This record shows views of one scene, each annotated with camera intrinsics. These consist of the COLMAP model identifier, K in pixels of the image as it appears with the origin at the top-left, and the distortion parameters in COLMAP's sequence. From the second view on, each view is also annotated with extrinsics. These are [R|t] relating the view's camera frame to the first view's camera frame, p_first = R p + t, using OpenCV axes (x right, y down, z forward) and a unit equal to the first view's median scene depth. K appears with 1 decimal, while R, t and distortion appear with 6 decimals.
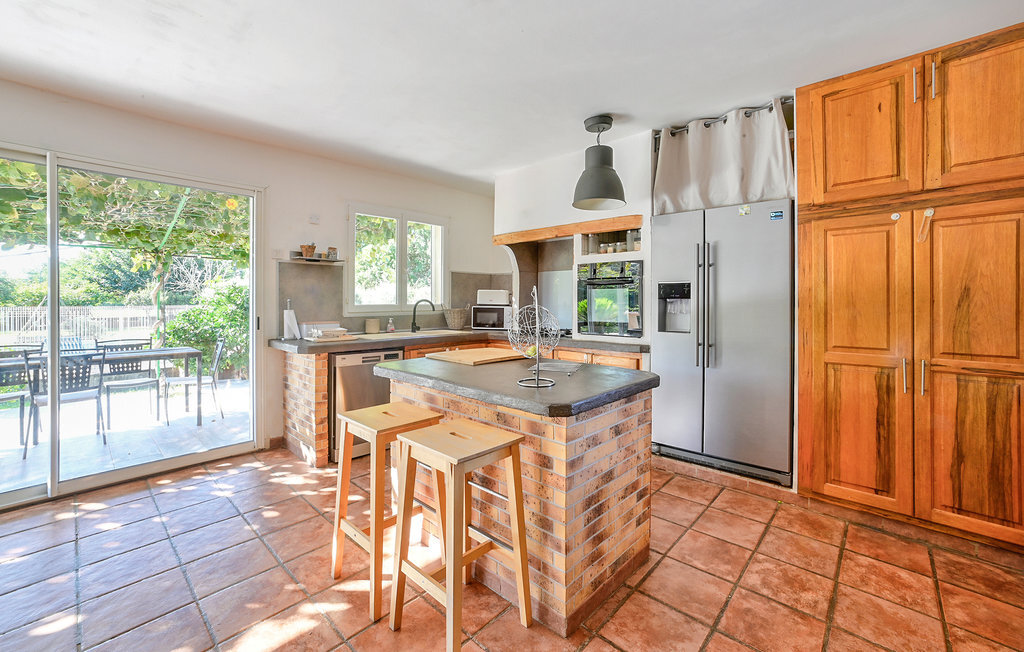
lens RADIAL K [[415.3, 0, 516.2], [0, 415.3, 295.1], [0, 0, 1]] dist [-0.017611, 0.000141]
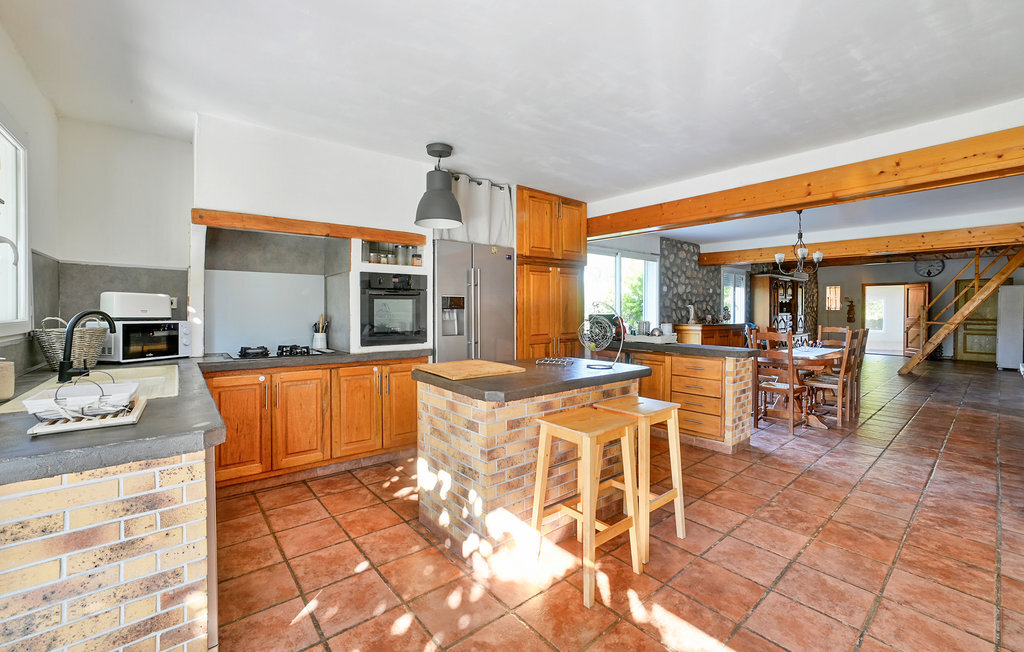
lens RADIAL K [[416.9, 0, 511.0], [0, 416.9, 313.6], [0, 0, 1]] dist [-0.014328, 0.000492]
pose [[0.158222, -0.012398, 0.987326, -0.854752], [-0.010035, 0.999849, 0.014163, 0.002241], [-0.987353, -0.012149, 0.158073, 0.633216]]
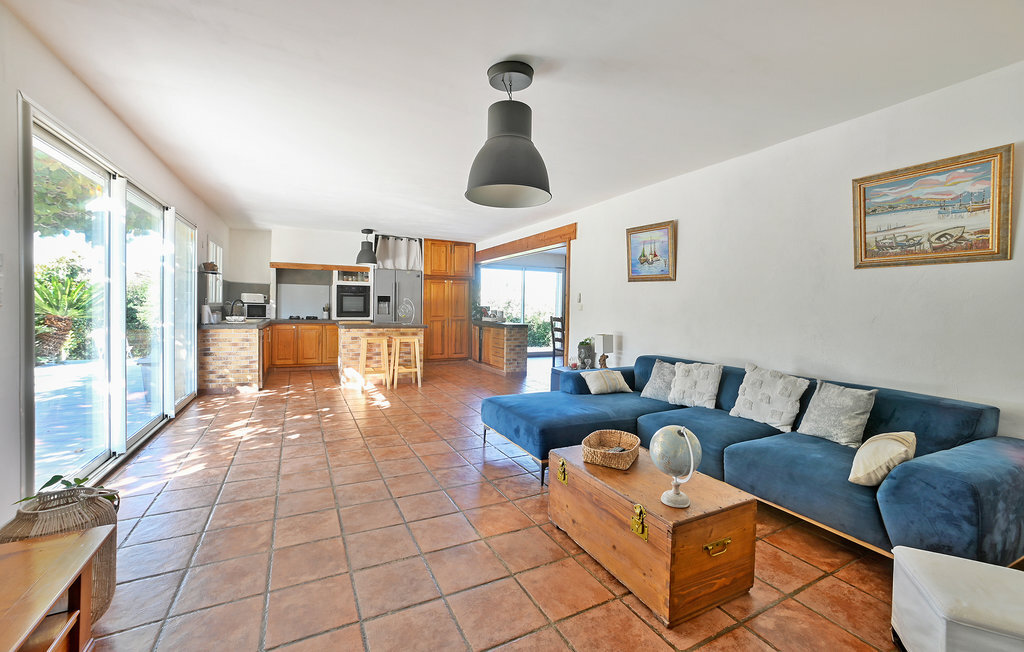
lens RADIAL K [[416.9, 0, 511.0], [0, 416.9, 313.6], [0, 0, 1]] dist [-0.014328, 0.000492]
pose [[0.366310, -0.014605, 0.930378, -1.812964], [-0.024964, 0.999363, 0.025517, -0.004230], [-0.930158, -0.032574, 0.365712, -0.734691]]
